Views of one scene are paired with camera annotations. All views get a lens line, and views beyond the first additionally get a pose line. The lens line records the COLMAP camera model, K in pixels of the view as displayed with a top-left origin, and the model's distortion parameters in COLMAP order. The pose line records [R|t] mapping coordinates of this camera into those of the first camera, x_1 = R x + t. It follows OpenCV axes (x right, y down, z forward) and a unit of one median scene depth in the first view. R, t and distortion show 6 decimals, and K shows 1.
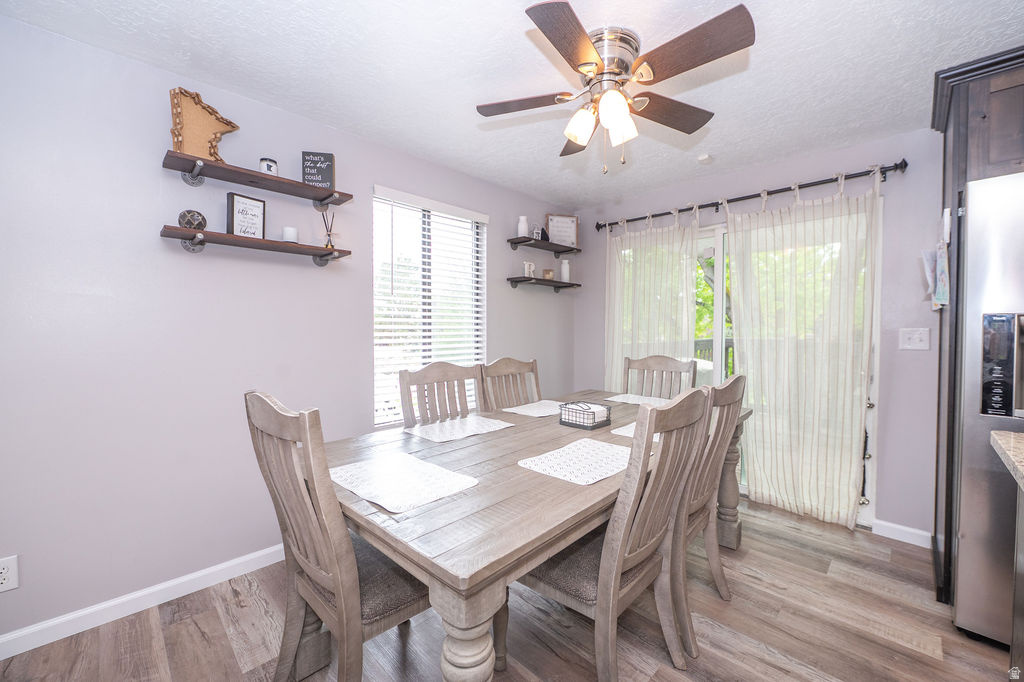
lens RADIAL K [[408.6, 0, 512.9], [0, 408.6, 338.9], [0, 0, 1]] dist [-0.005085, -0.000656]
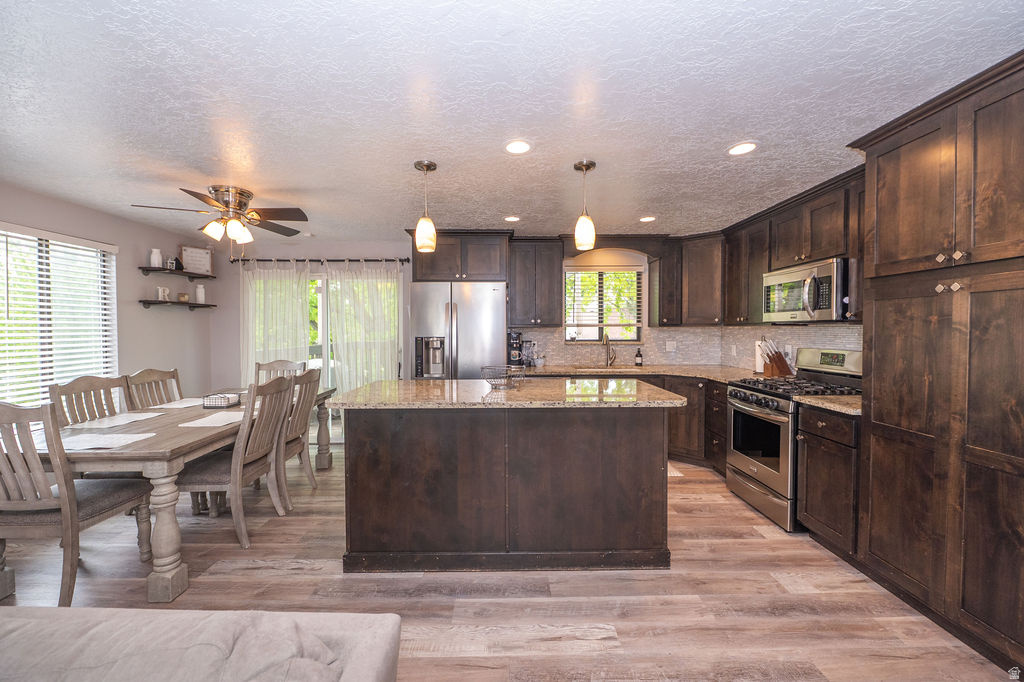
lens RADIAL K [[408.6, 0, 512.9], [0, 408.6, 338.9], [0, 0, 1]] dist [-0.005085, -0.000656]
pose [[0.702726, -0.022712, 0.711098, -0.128157], [0.018875, 0.999734, 0.013278, -0.048244], [-0.711210, 0.004091, 0.702968, -0.784504]]
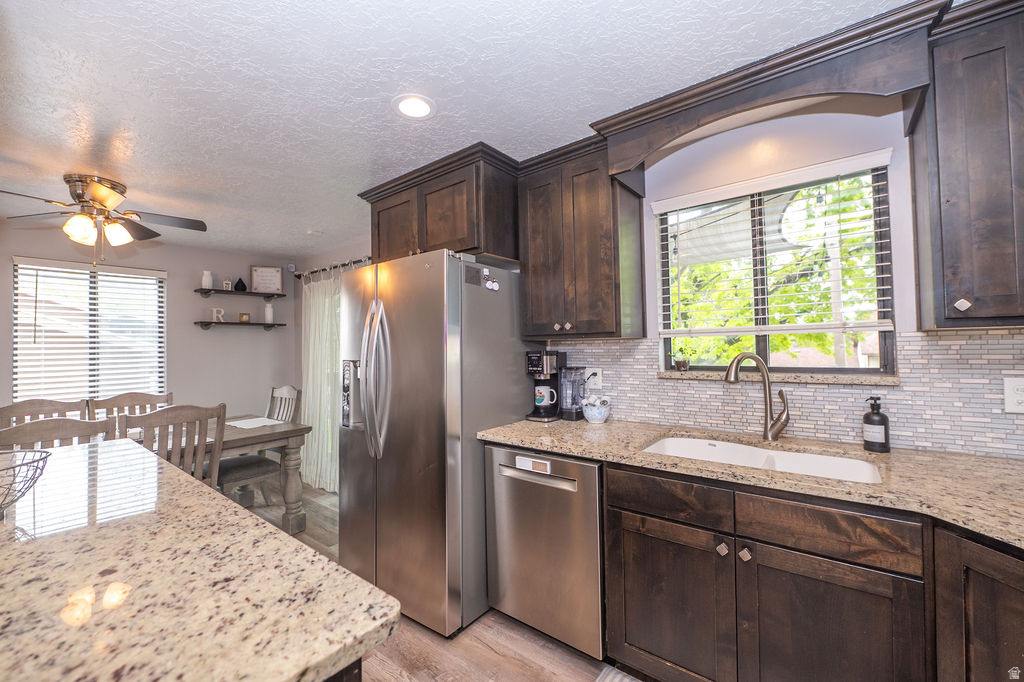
lens RADIAL K [[408.6, 0, 512.9], [0, 408.6, 338.9], [0, 0, 1]] dist [-0.005085, -0.000656]
pose [[0.993261, -0.019265, 0.114283, 1.079029], [0.023716, 0.999007, -0.037718, -0.045745], [-0.113443, 0.040174, 0.992732, -0.401492]]
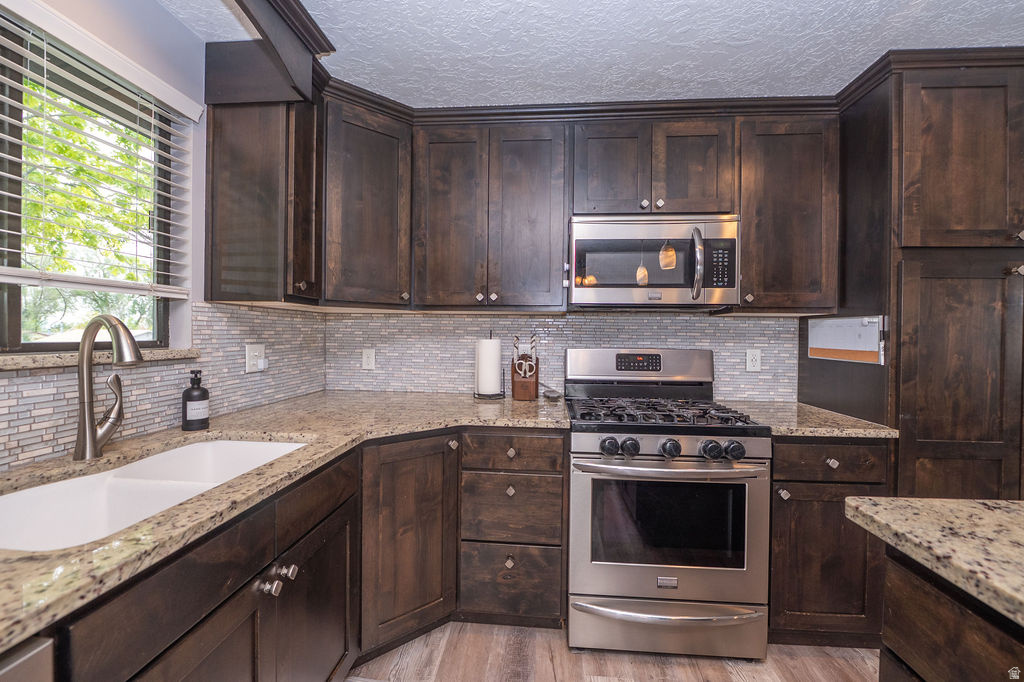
lens RADIAL K [[424.9, 0, 514.5], [0, 424.9, 339.0], [0, 0, 1]] dist [0.000171, -0.005809]
pose [[-0.645303, -0.019458, 0.763679, 0.960163], [0.000826, 0.999657, 0.026168, -0.024824], [-0.763926, 0.017517, -0.645066, 0.228069]]
